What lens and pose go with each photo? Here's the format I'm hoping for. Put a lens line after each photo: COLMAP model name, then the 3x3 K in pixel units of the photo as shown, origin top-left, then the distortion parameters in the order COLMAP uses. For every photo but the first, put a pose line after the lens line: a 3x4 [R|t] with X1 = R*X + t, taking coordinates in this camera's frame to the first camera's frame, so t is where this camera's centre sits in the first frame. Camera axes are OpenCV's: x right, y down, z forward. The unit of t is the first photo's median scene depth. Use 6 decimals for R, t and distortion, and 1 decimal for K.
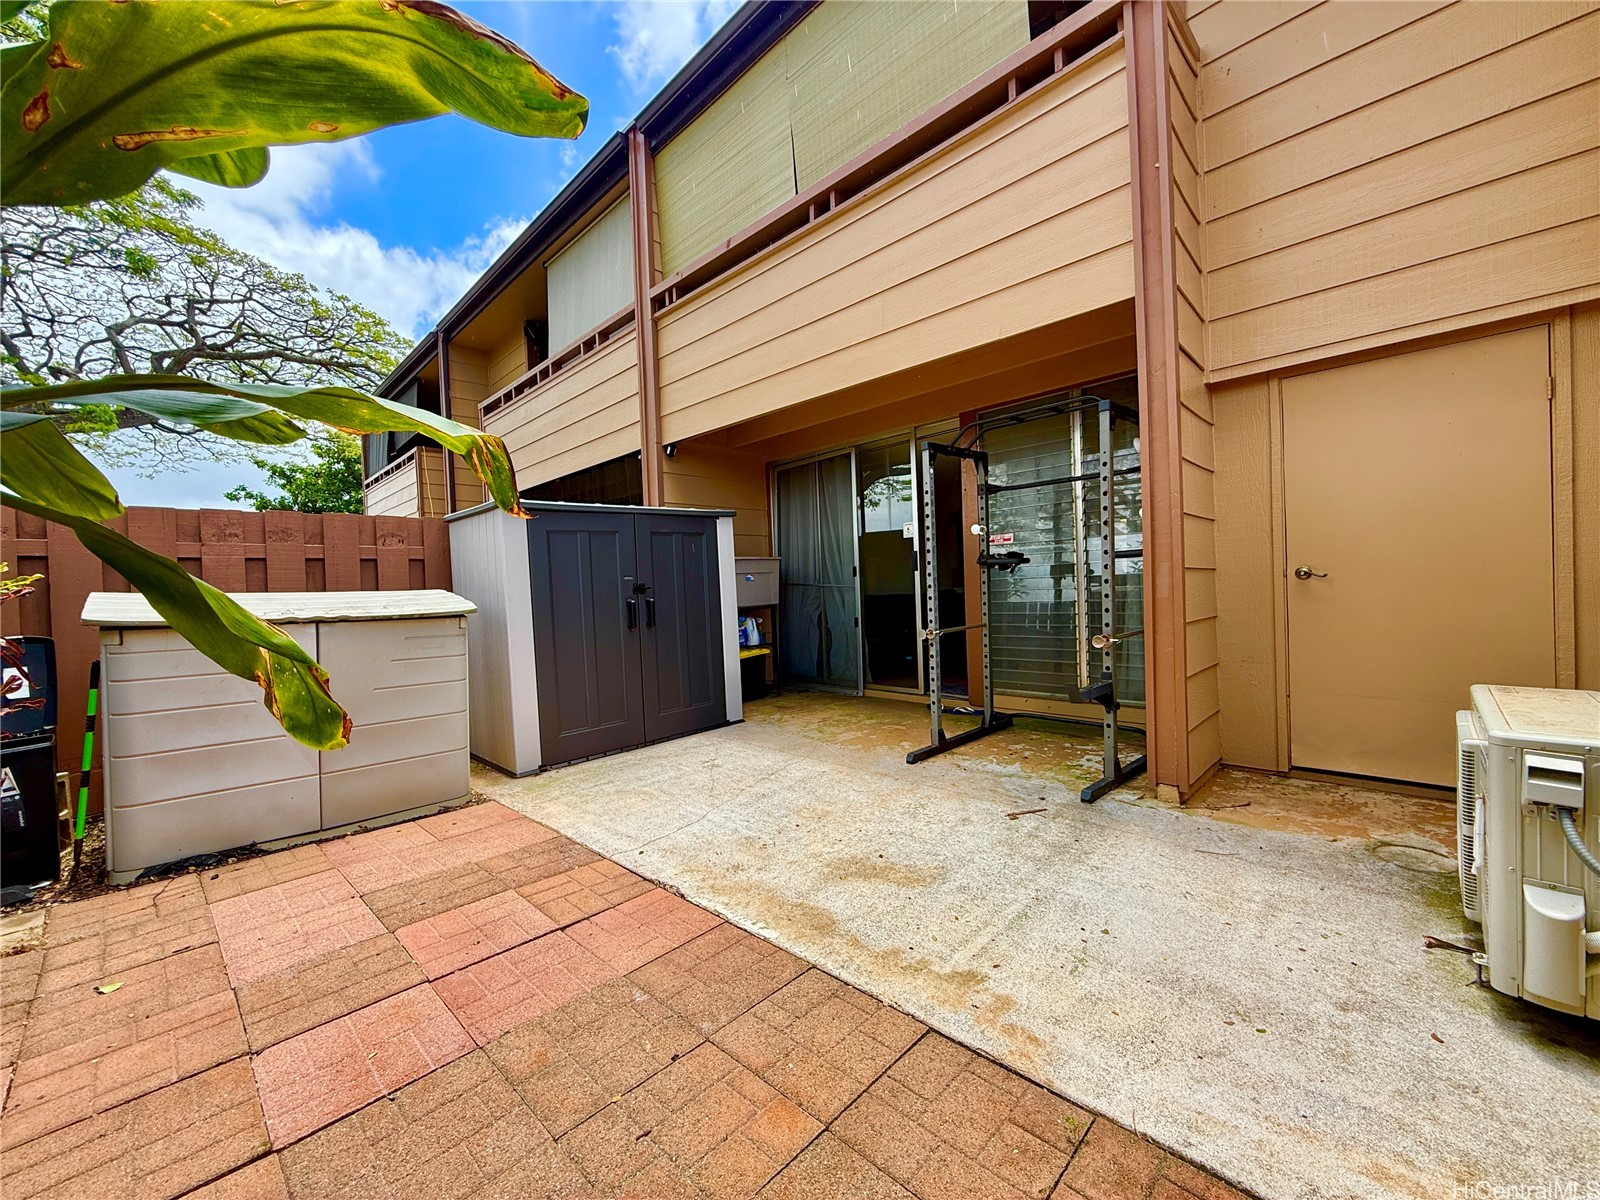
lens RADIAL K [[637.4, 0, 796.0], [0, 637.4, 595.3], [0, 0, 1]] dist [0.000098, 0.000094]
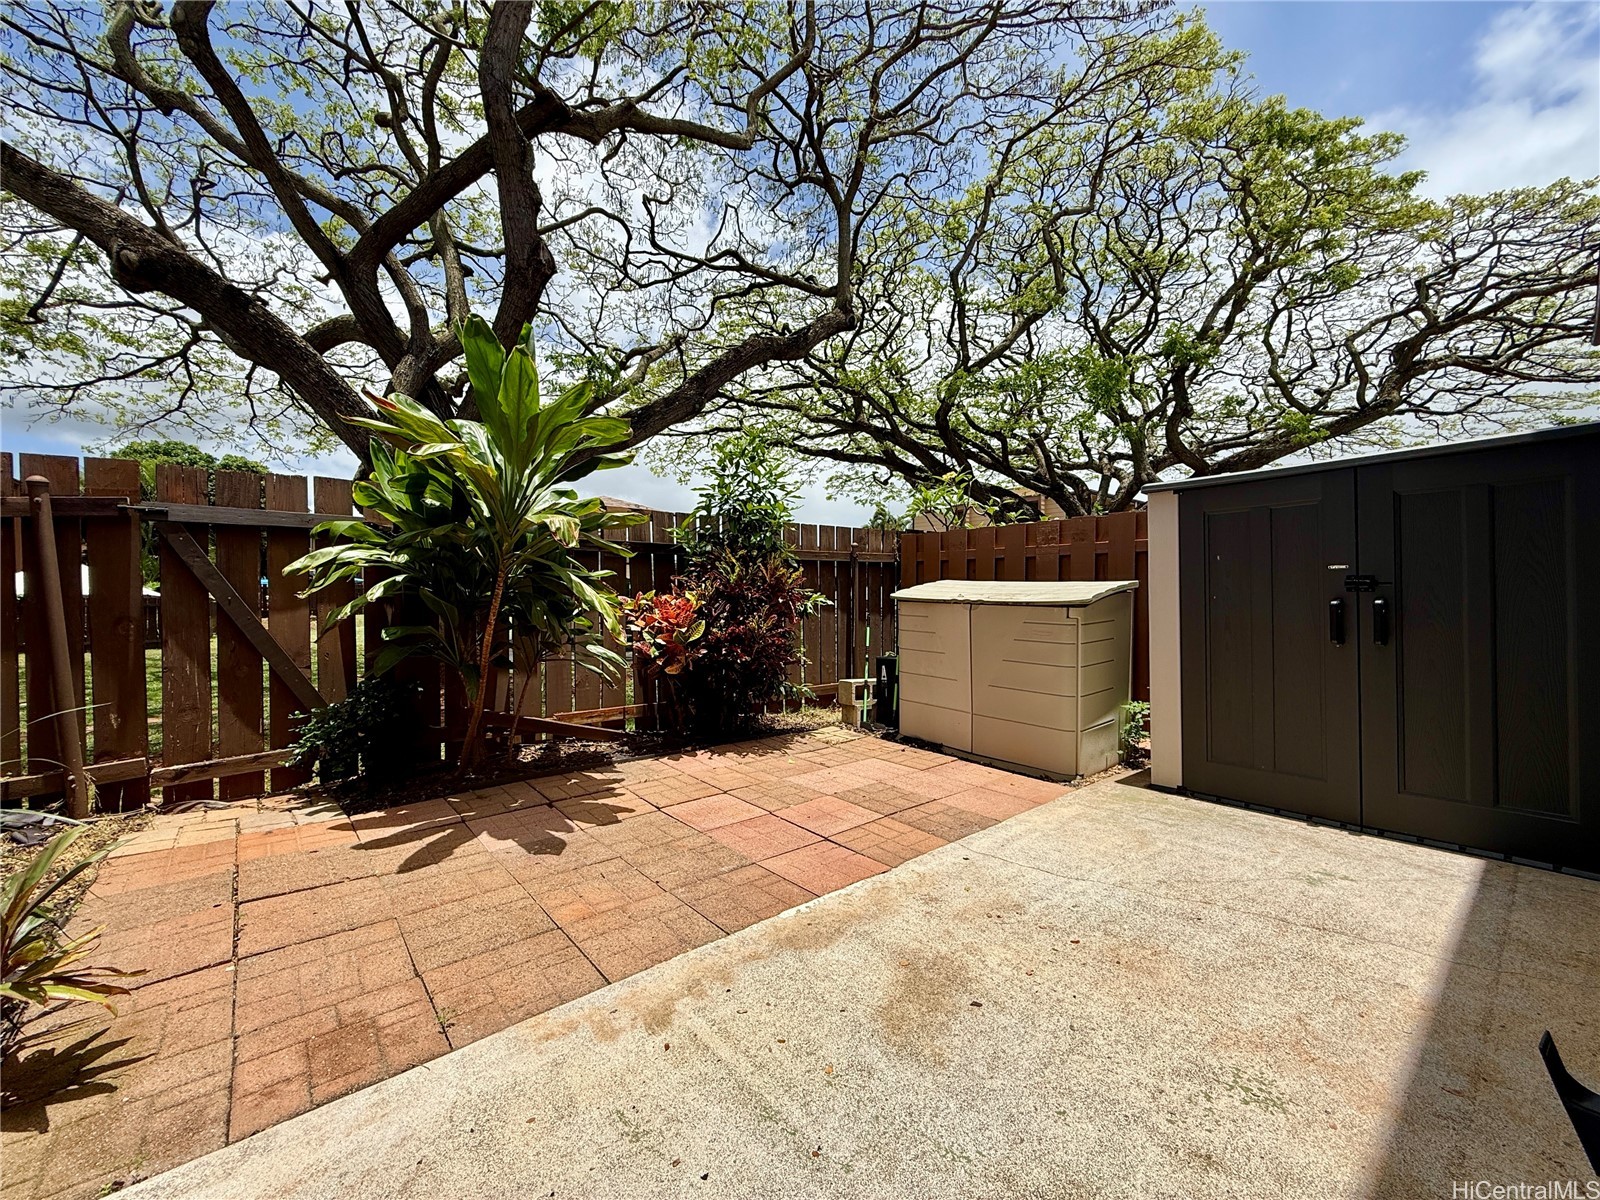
lens RADIAL K [[637.4, 0, 796.0], [0, 637.4, 595.3], [0, 0, 1]] dist [0.000098, 0.000094]
pose [[-0.093445, 0.035946, -0.994975, 0.754689], [-0.012302, 0.999230, 0.037255, -0.025930], [0.995548, 0.015721, -0.092931, 0.845358]]
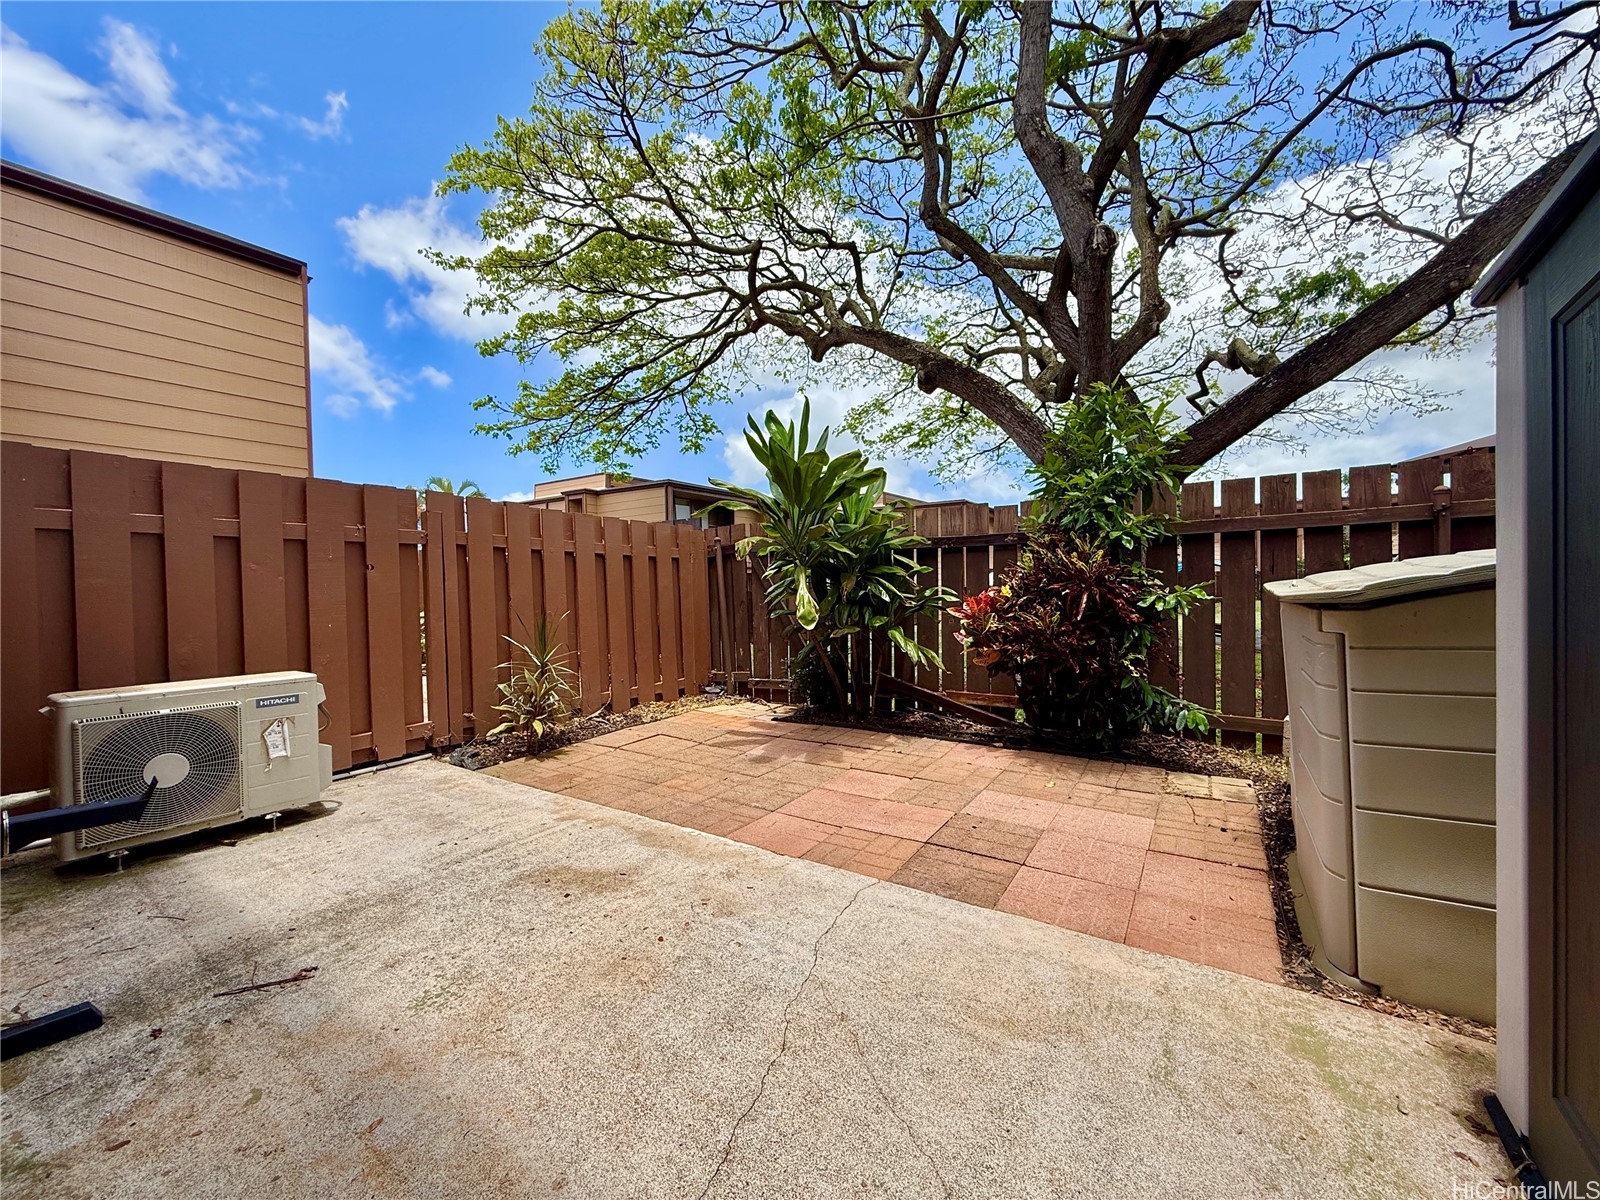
lens RADIAL K [[637.4, 0, 796.0], [0, 637.4, 595.3], [0, 0, 1]] dist [0.000098, 0.000094]
pose [[-0.982104, 0.053940, -0.180450, -0.039407], [0.048923, 0.998285, 0.032145, -0.016833], [0.181874, 0.022742, -0.983059, 1.855969]]
